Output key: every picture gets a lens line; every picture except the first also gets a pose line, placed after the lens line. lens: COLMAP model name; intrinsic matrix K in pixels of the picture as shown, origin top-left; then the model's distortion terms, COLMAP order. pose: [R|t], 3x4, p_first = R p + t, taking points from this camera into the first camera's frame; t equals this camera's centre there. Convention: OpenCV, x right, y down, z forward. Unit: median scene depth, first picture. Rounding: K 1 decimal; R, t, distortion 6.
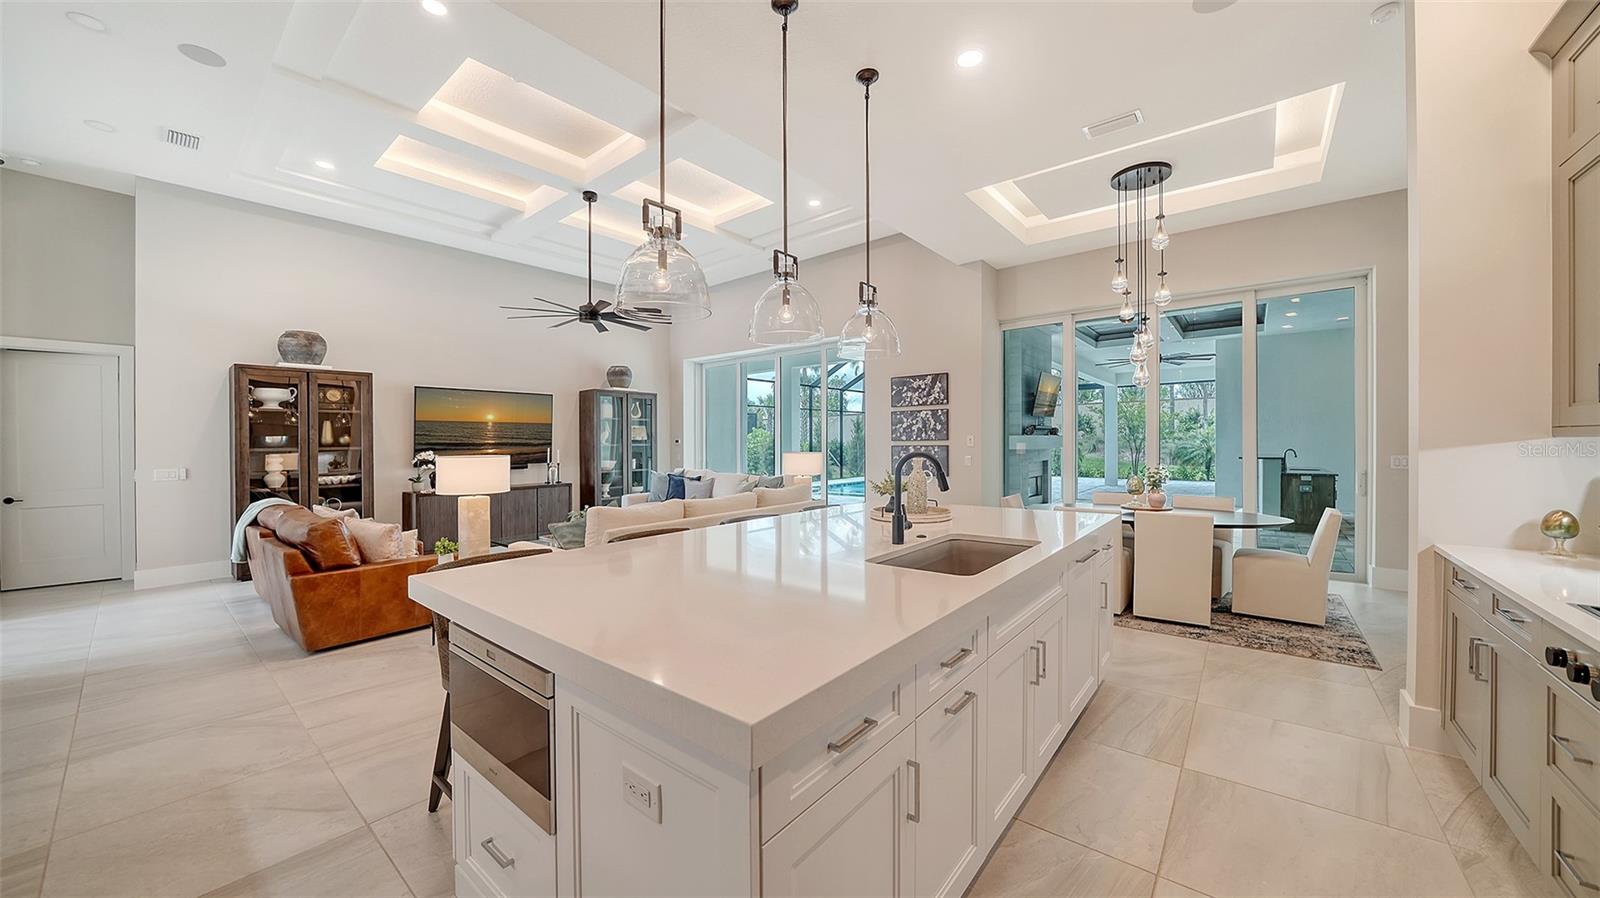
lens RADIAL K [[566.3, 0, 810.0], [0, 566.3, 441.2], [0, 0, 1]] dist [0.000007, 0.000024]
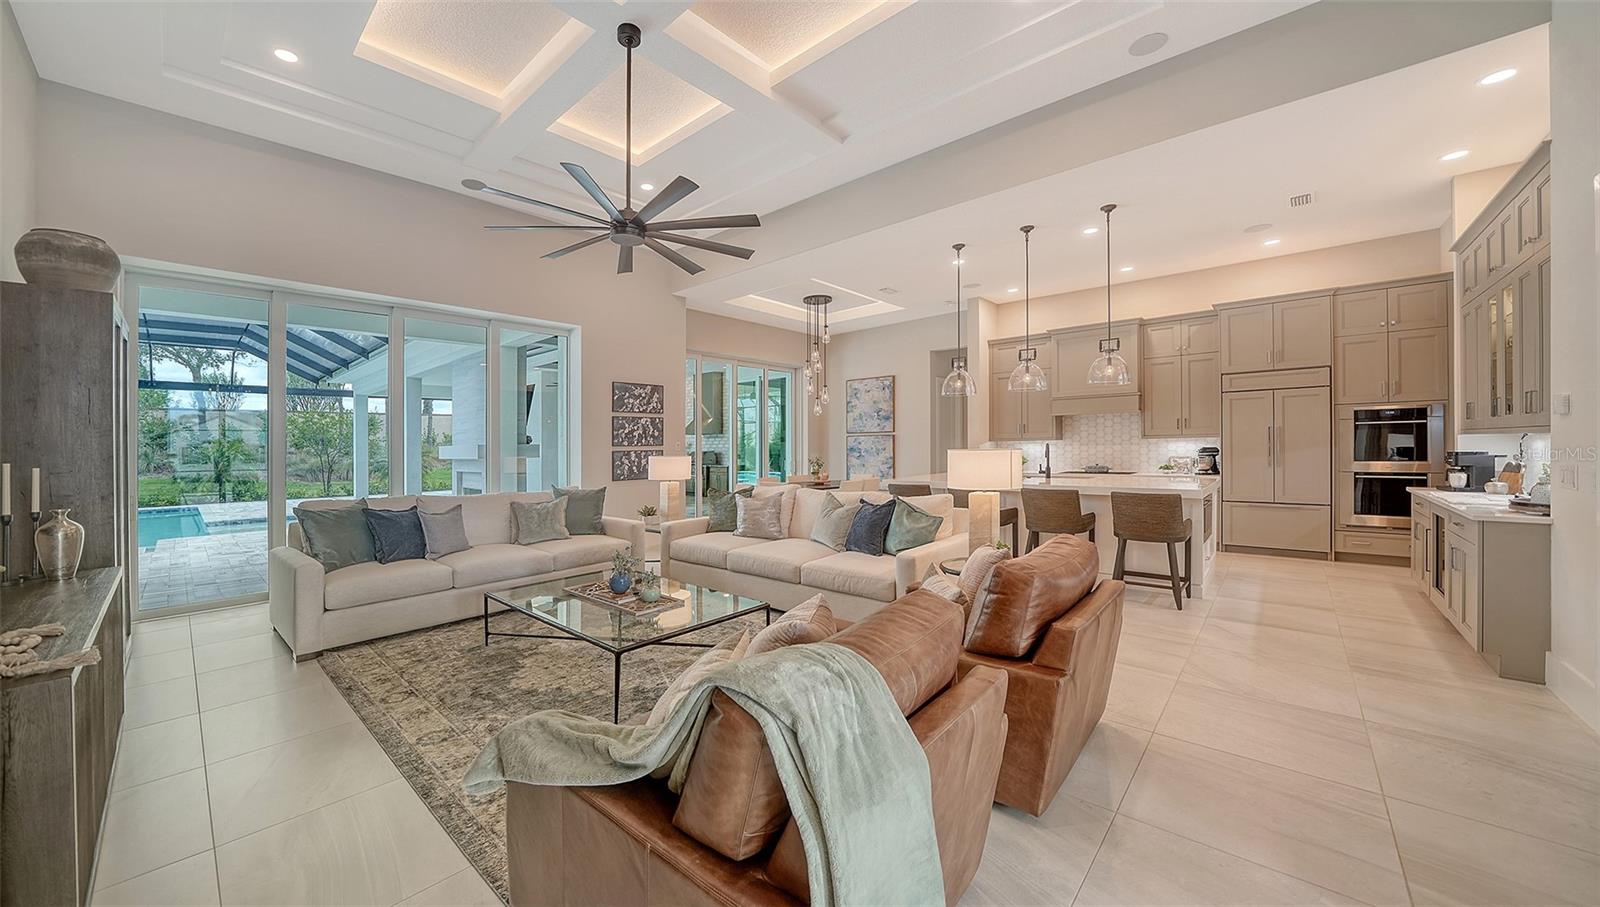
lens RADIAL K [[562.4, 0, 768.5], [0, 562.4, 441.6], [0, 0, 1]] dist [-0.013592, -0.000089]
pose [[0.116617, 0.017126, 0.993029, -0.788940], [0.007794, 0.999805, -0.018158, 0.011232], [-0.993146, 0.009858, 0.116461, 0.622428]]
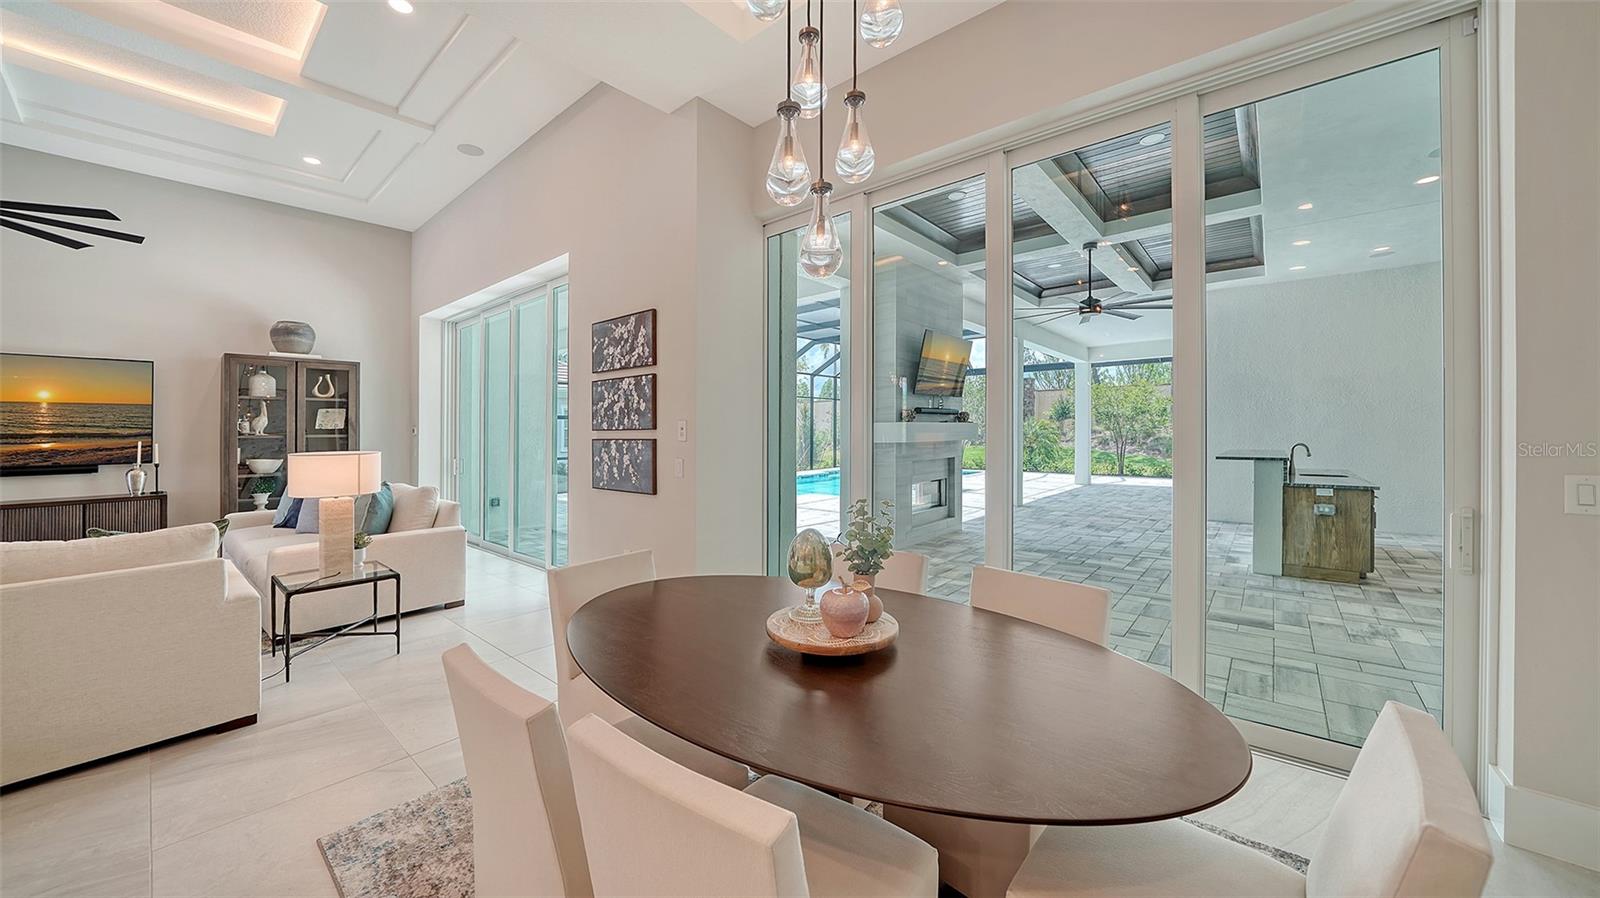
lens RADIAL K [[557.5, 0, 801.0], [0, 557.5, 426.1], [0, 0, 1]] dist [-0.001893, -0.000120]
pose [[0.999122, -0.000103, -0.041894, 0.385881], [-0.000194, 0.999975, -0.007077, -0.001428], [0.041894, 0.007079, 0.999097, 0.430768]]
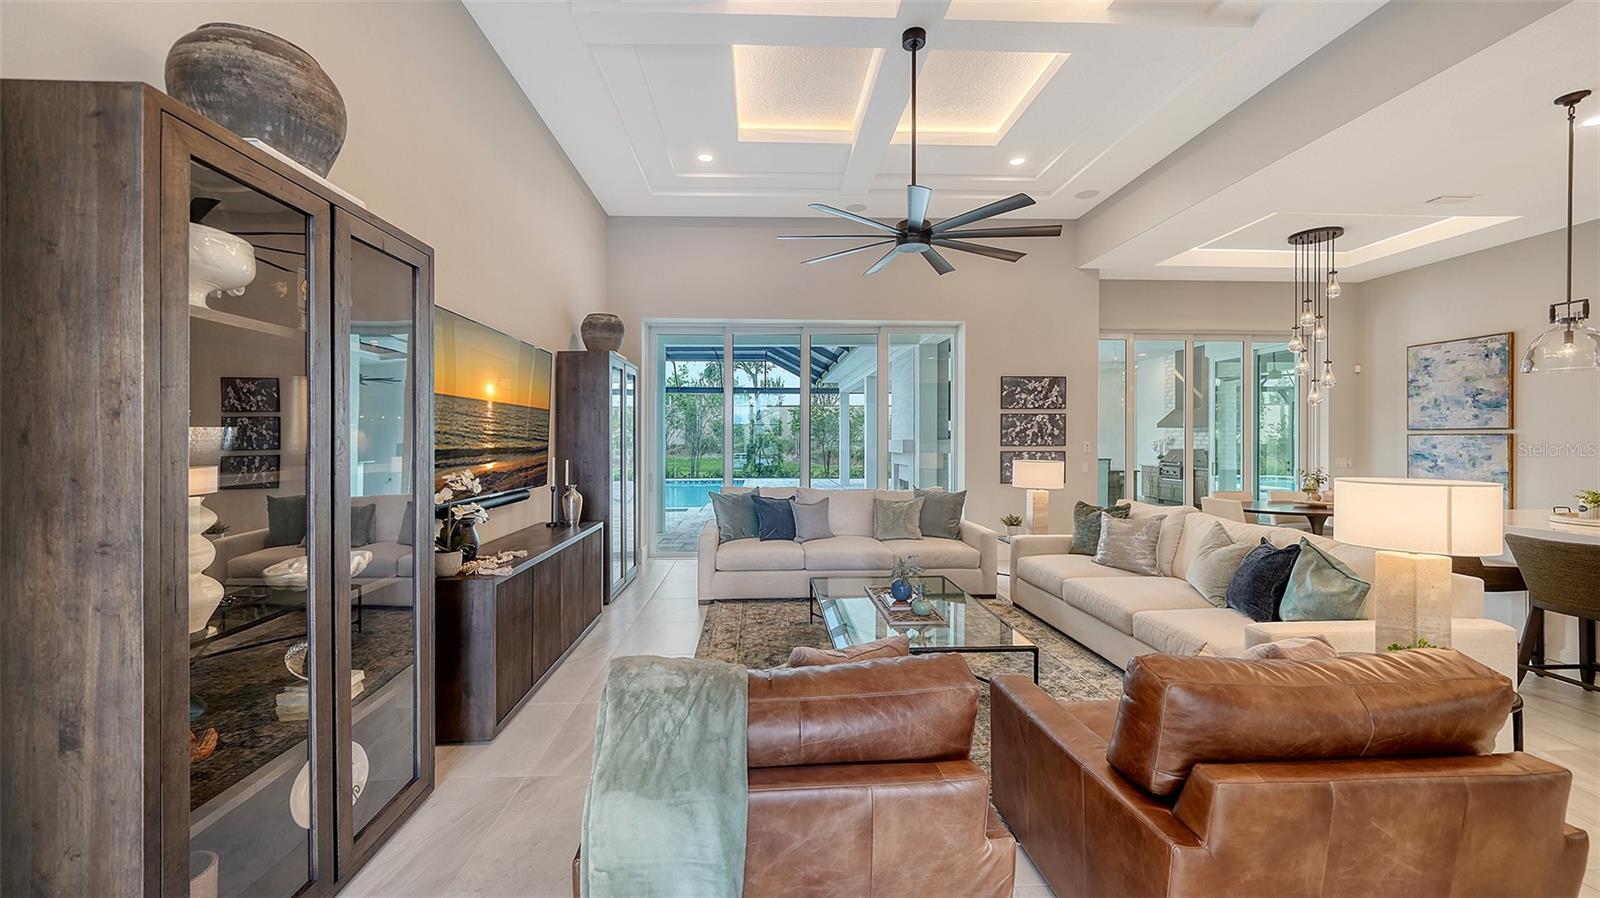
lens RADIAL K [[597.8, 0, 776.2], [0, 597.8, 433.9], [0, 0, 1]] dist [0.001494, 0.000057]
pose [[0.772171, 0.017954, 0.635161, -0.743887], [-0.012441, 0.999836, -0.013137, -0.002739], [-0.635293, 0.002242, 0.772268, 0.491023]]
